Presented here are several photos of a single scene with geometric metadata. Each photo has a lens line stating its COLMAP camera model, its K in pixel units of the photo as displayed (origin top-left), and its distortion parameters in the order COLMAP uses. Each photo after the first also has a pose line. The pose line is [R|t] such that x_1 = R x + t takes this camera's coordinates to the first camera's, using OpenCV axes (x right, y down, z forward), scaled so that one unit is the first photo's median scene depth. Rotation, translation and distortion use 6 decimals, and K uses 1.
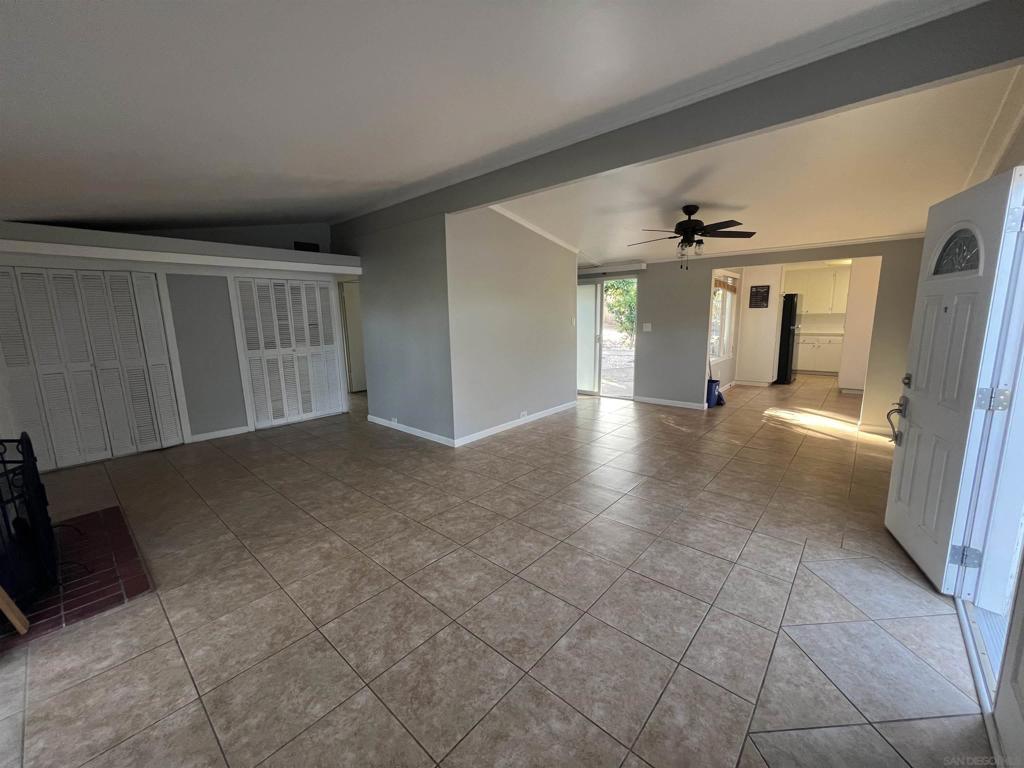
lens RADIAL K [[407.1, 0, 512.0], [0, 407.1, 384.0], [0, 0, 1]] dist [-0.001215, -0.000067]
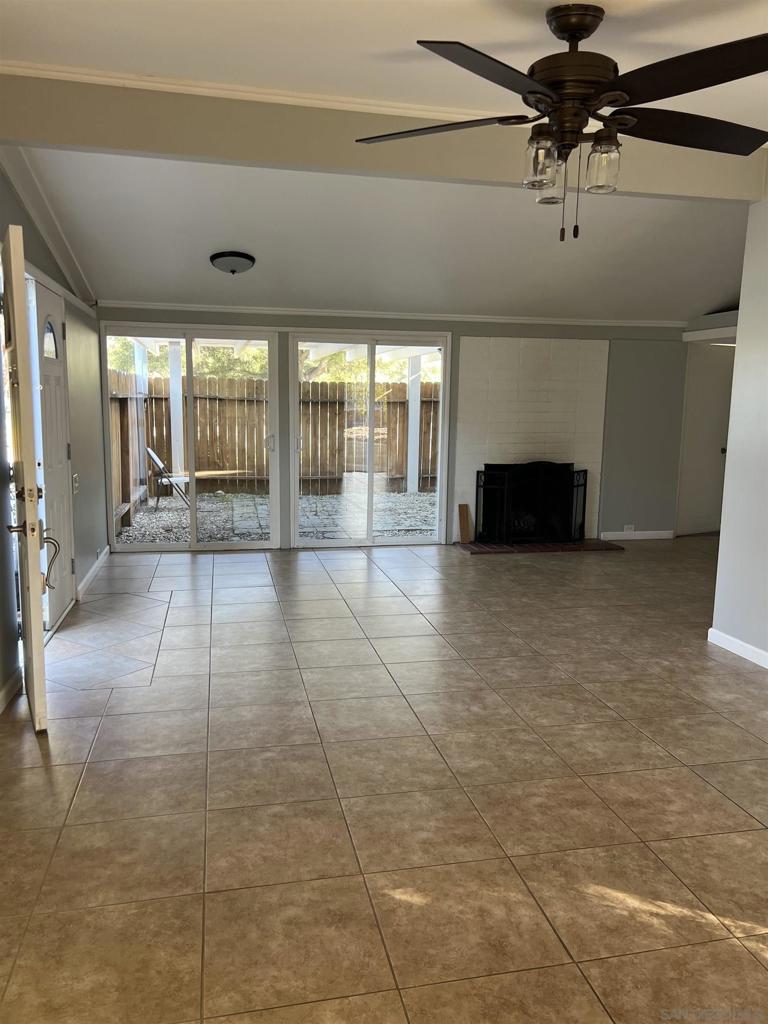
lens RADIAL K [[767.8, 0, 383.3], [0, 767.8, 517.6], [0, 0, 1]] dist [0.062613, -0.075842]
pose [[-0.591764, 0.134643, -0.794787, 0.926592], [-0.139096, 0.954108, 0.265198, -0.215081], [0.794020, 0.267486, -0.545878, 1.208857]]
